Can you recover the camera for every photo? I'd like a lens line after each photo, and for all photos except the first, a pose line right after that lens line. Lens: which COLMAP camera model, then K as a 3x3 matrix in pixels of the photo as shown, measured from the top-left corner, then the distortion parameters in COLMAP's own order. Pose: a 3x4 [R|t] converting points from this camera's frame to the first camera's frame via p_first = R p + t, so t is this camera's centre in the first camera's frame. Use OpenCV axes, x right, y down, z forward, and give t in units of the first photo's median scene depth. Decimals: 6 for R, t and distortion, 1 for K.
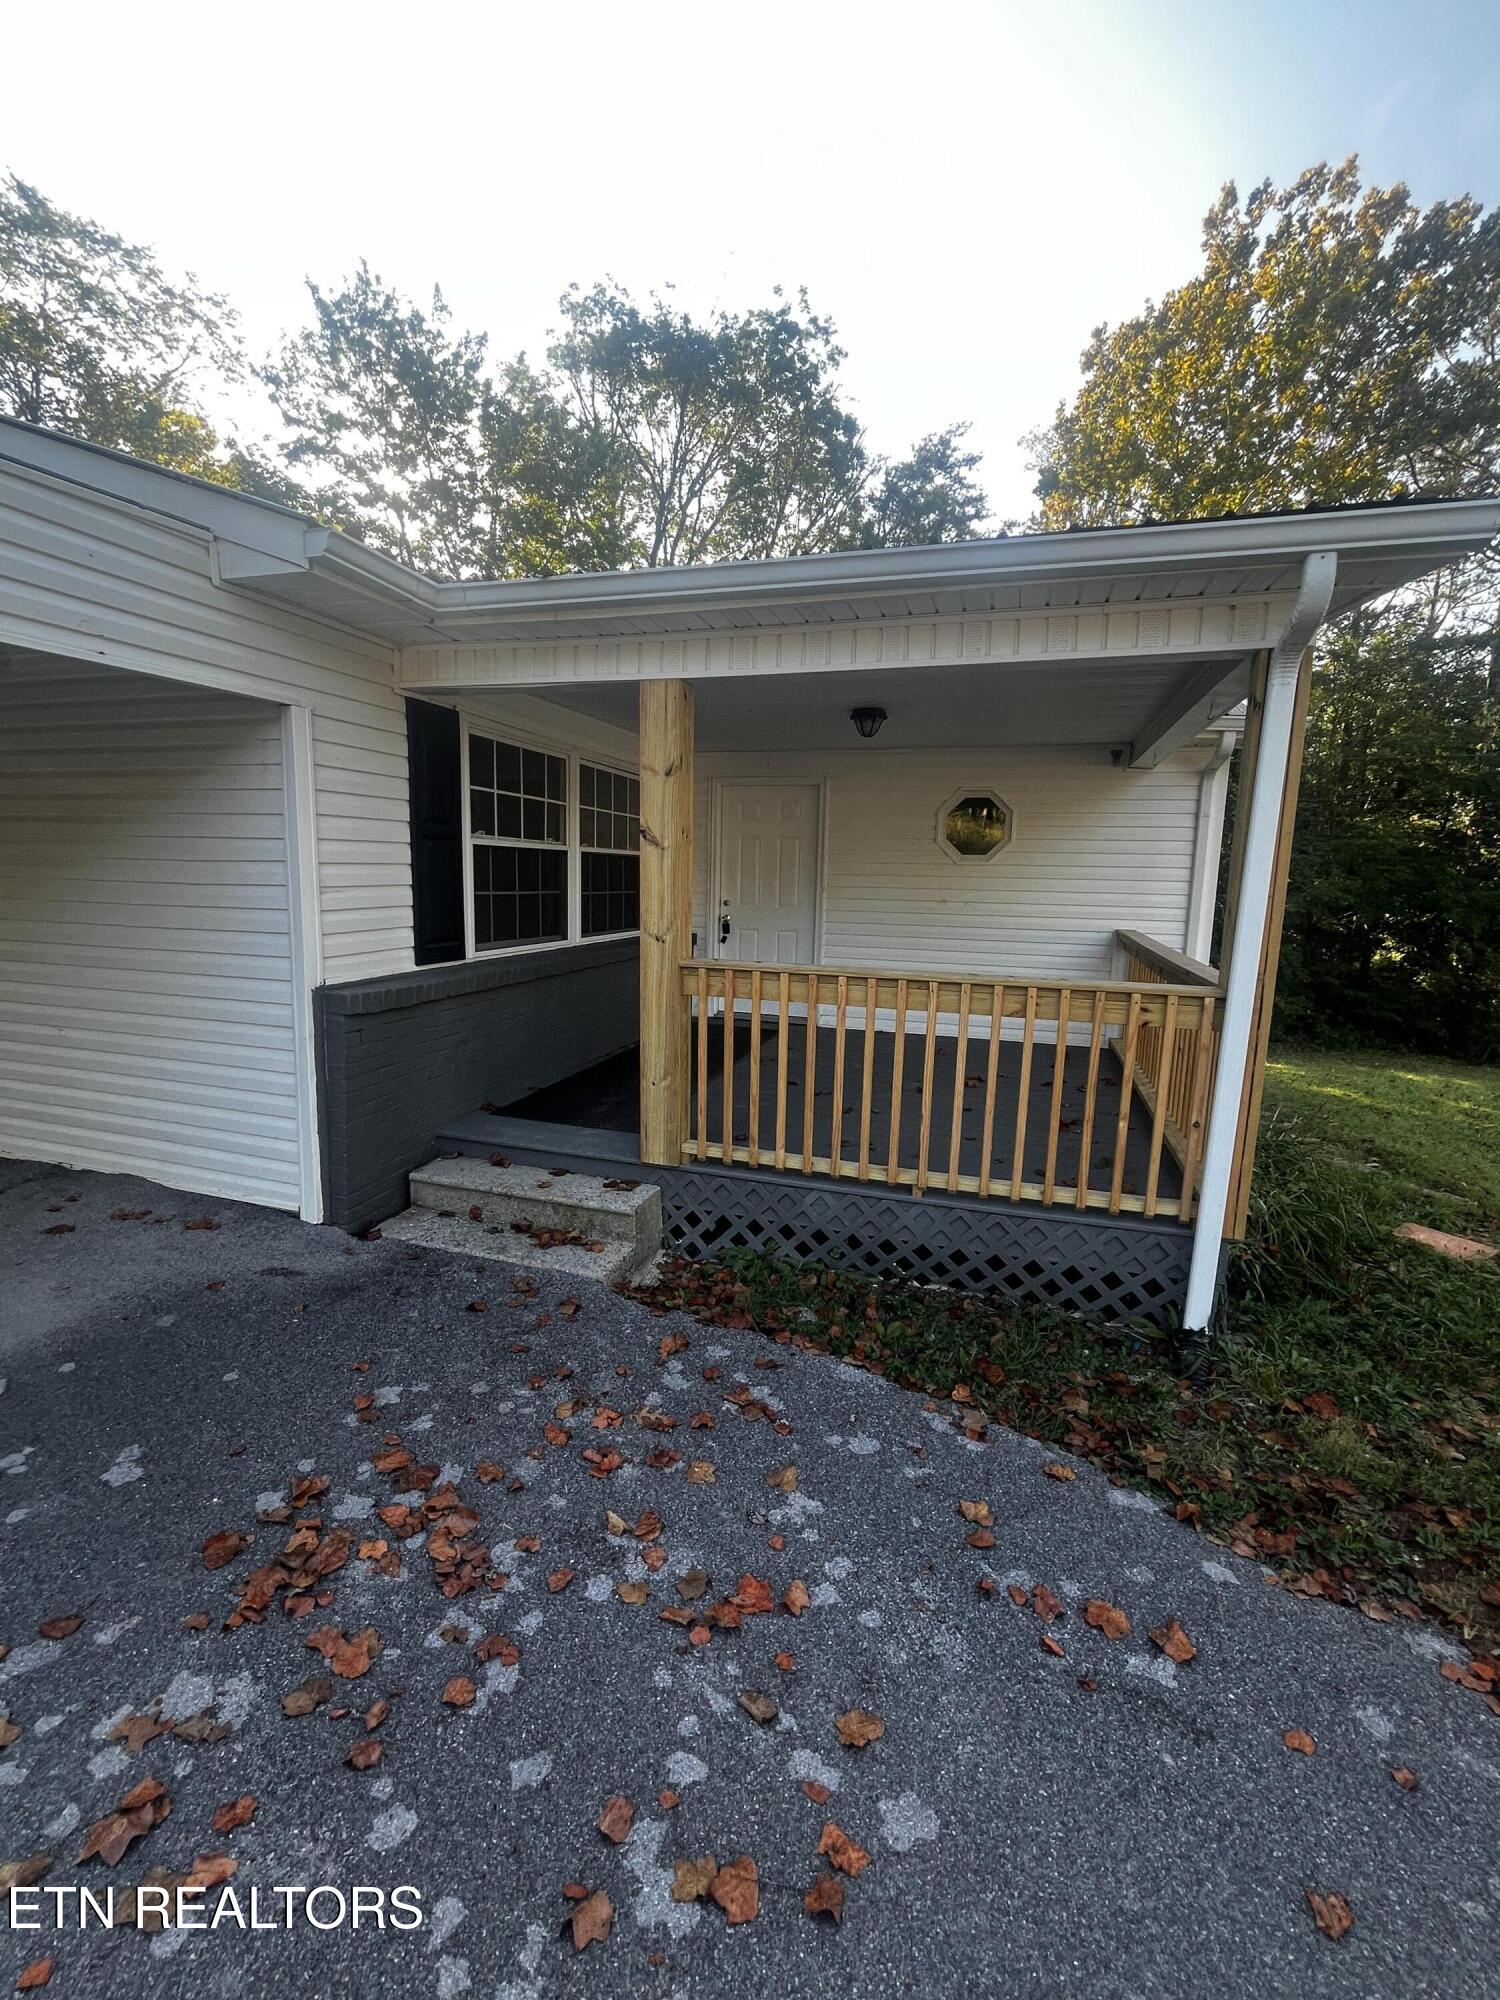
lens RADIAL K [[853.1, 0, 759.3], [0, 853.1, 997.2], [0, 0, 1]] dist [-0.002688, 0.000098]
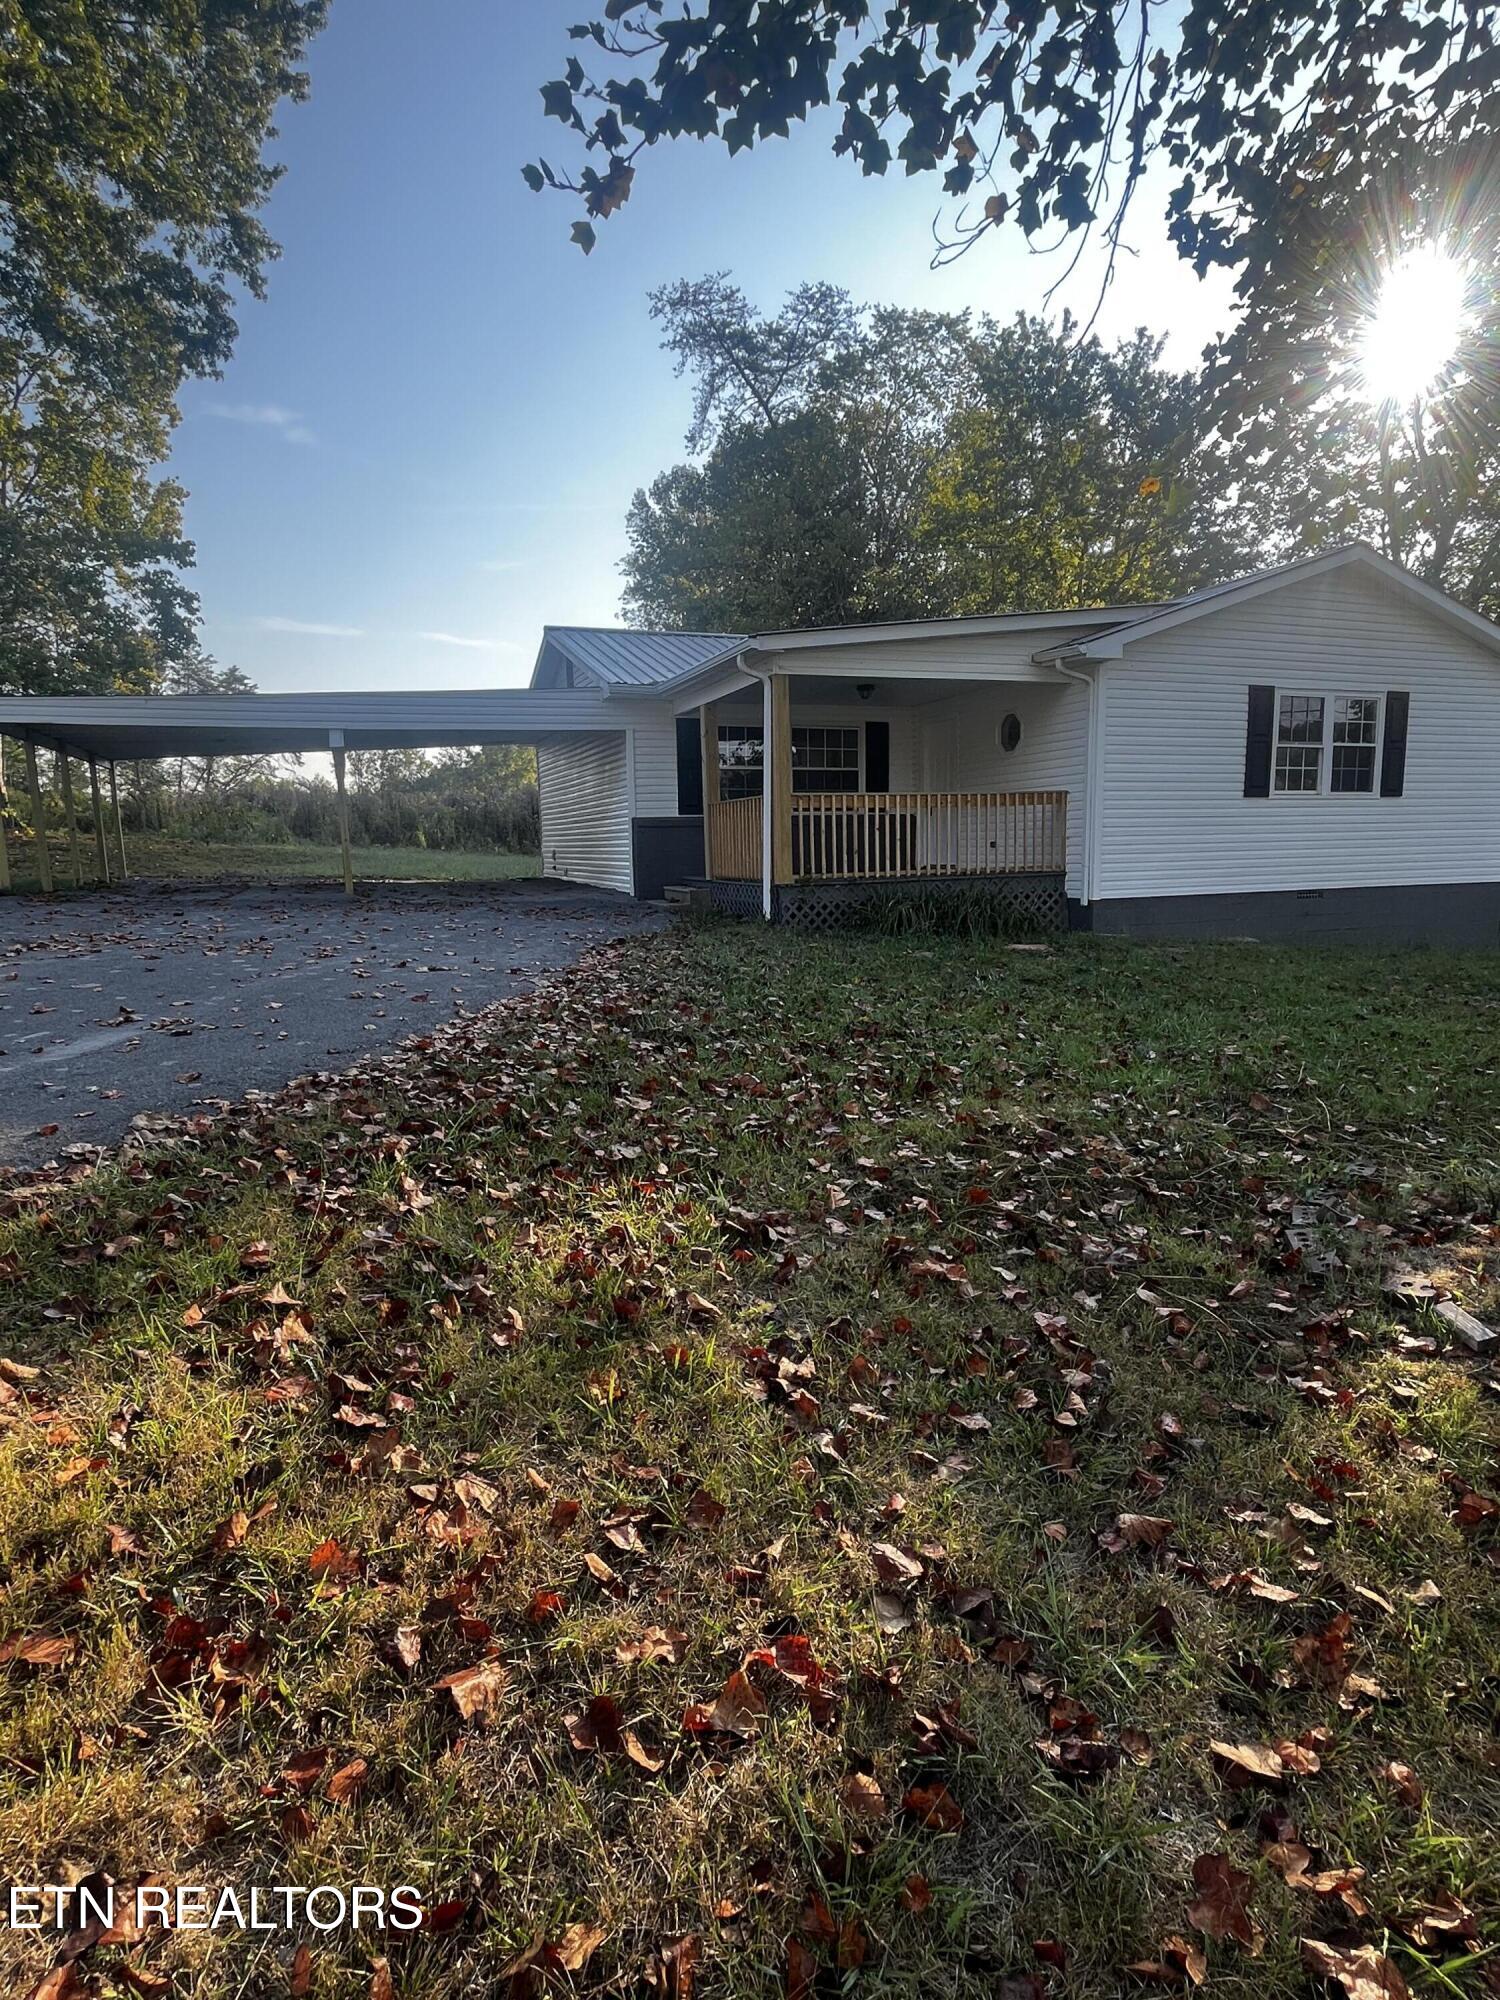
lens RADIAL K [[1100.6, 0, 760.6], [0, 1100.6, 1005.7], [0, 0, 1]] dist [-0.006743, 0.000282]
pose [[0.612134, 0.084018, -0.786278, 3.070407], [-0.085998, 0.995515, 0.039425, 0.487551], [0.786064, 0.043485, 0.616614, -1.108355]]
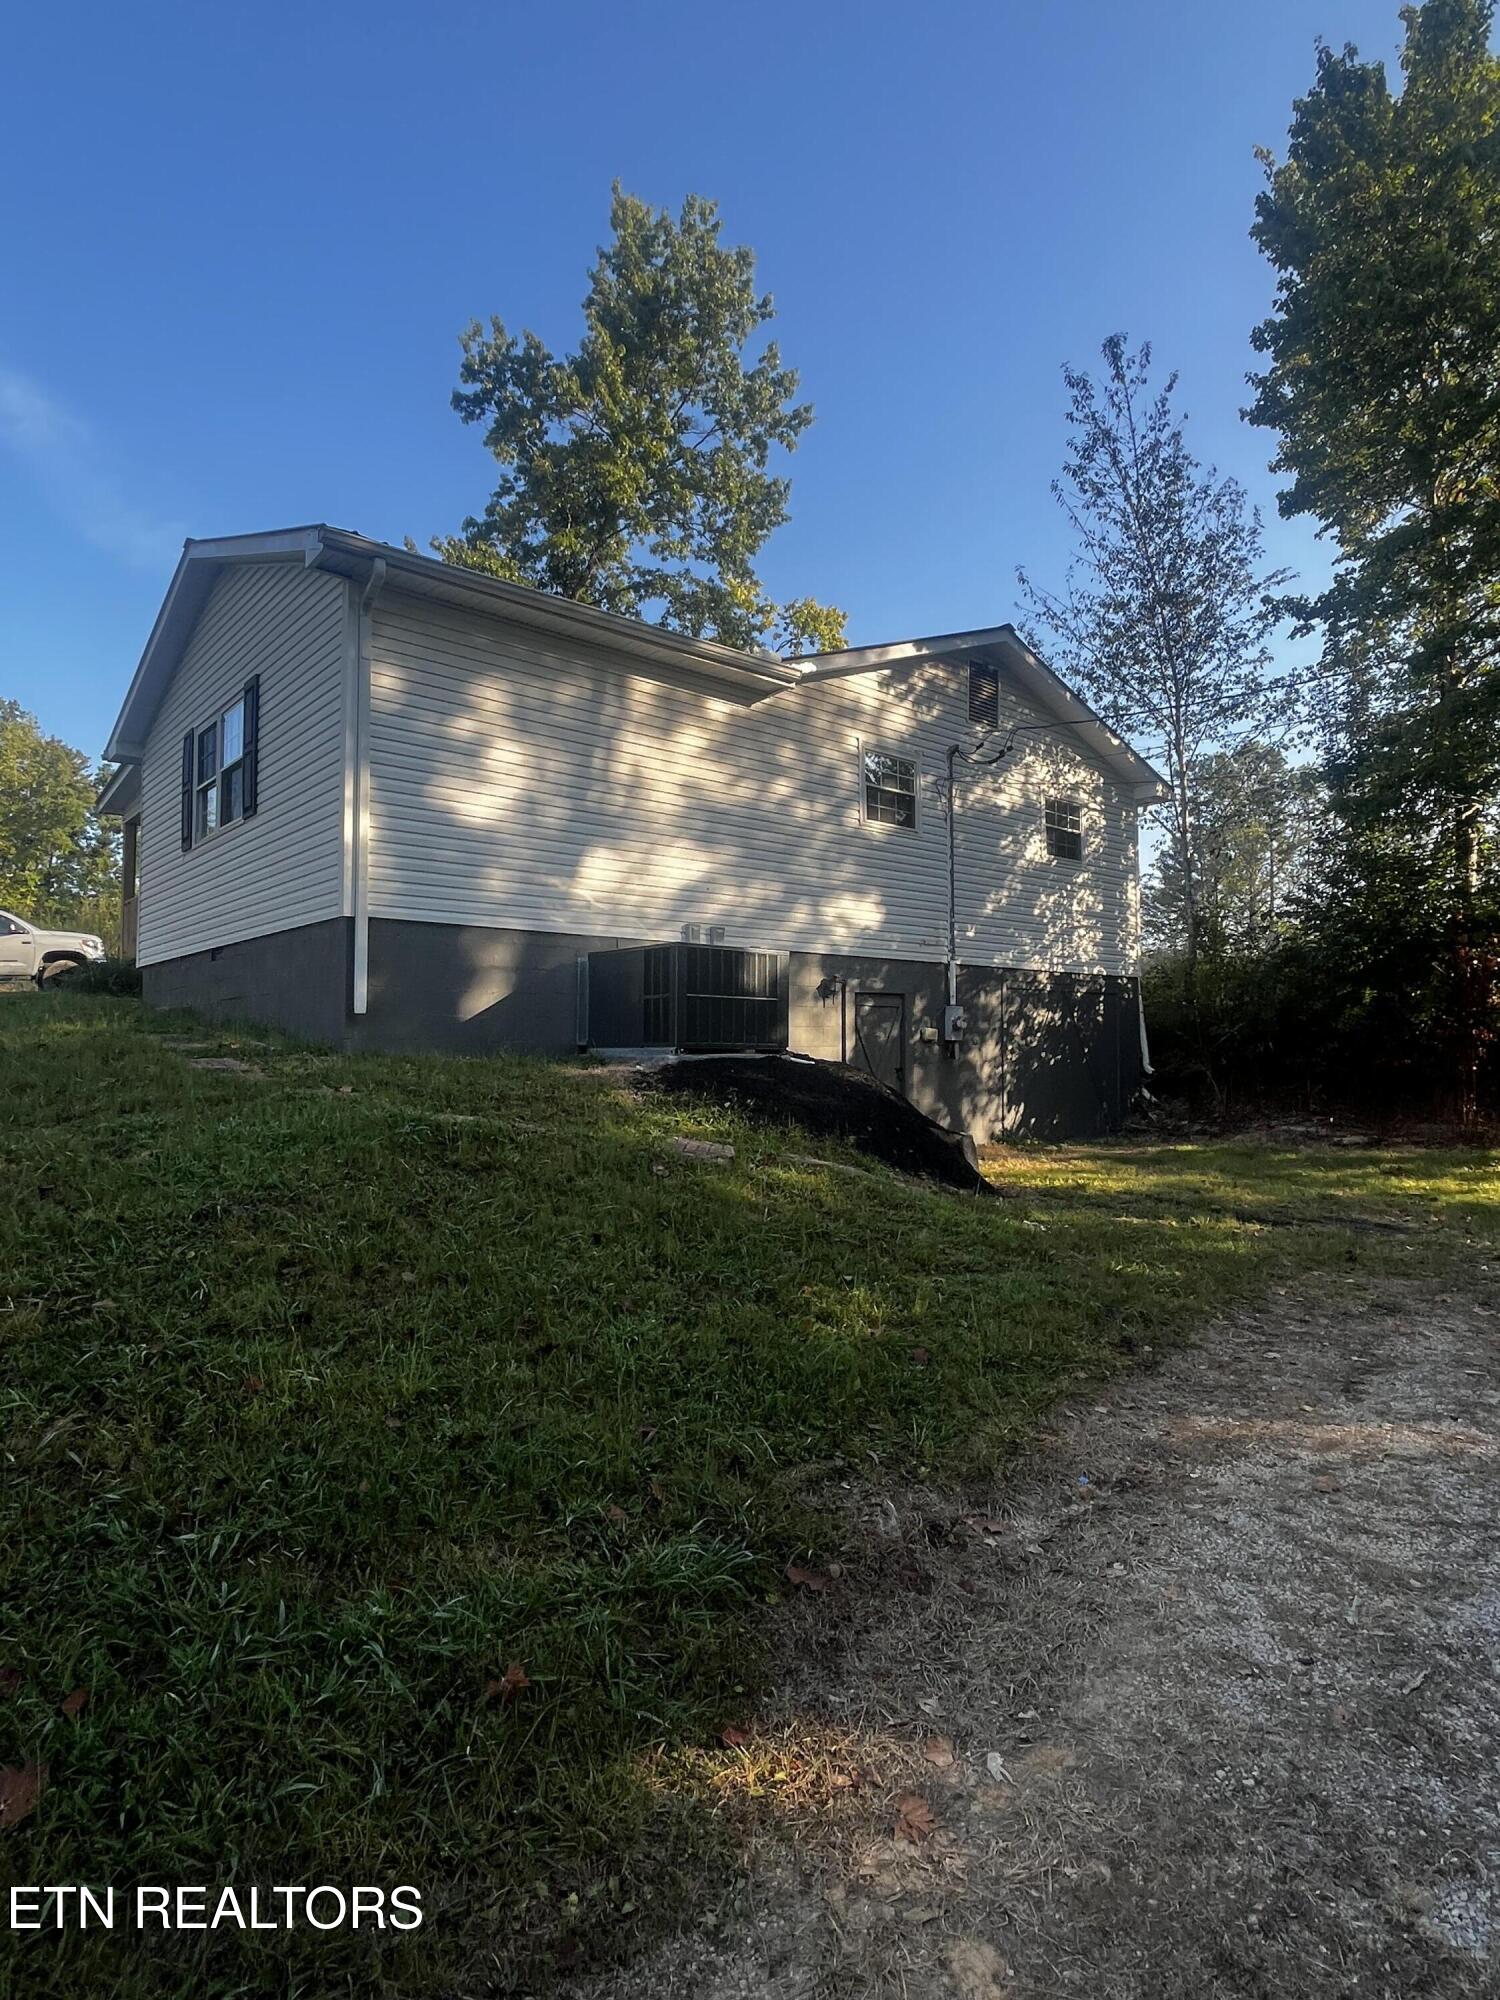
lens RADIAL K [[1100.6, 0, 745.8], [0, 1100.6, 996.7], [0, 0, 1]] dist [-0.006743, 0.000282]
pose [[-0.544733, -0.063746, -0.836184, 2.953611], [-0.138634, 0.990233, 0.014823, -0.058077], [0.827071, 0.123998, -0.548249, 5.783864]]
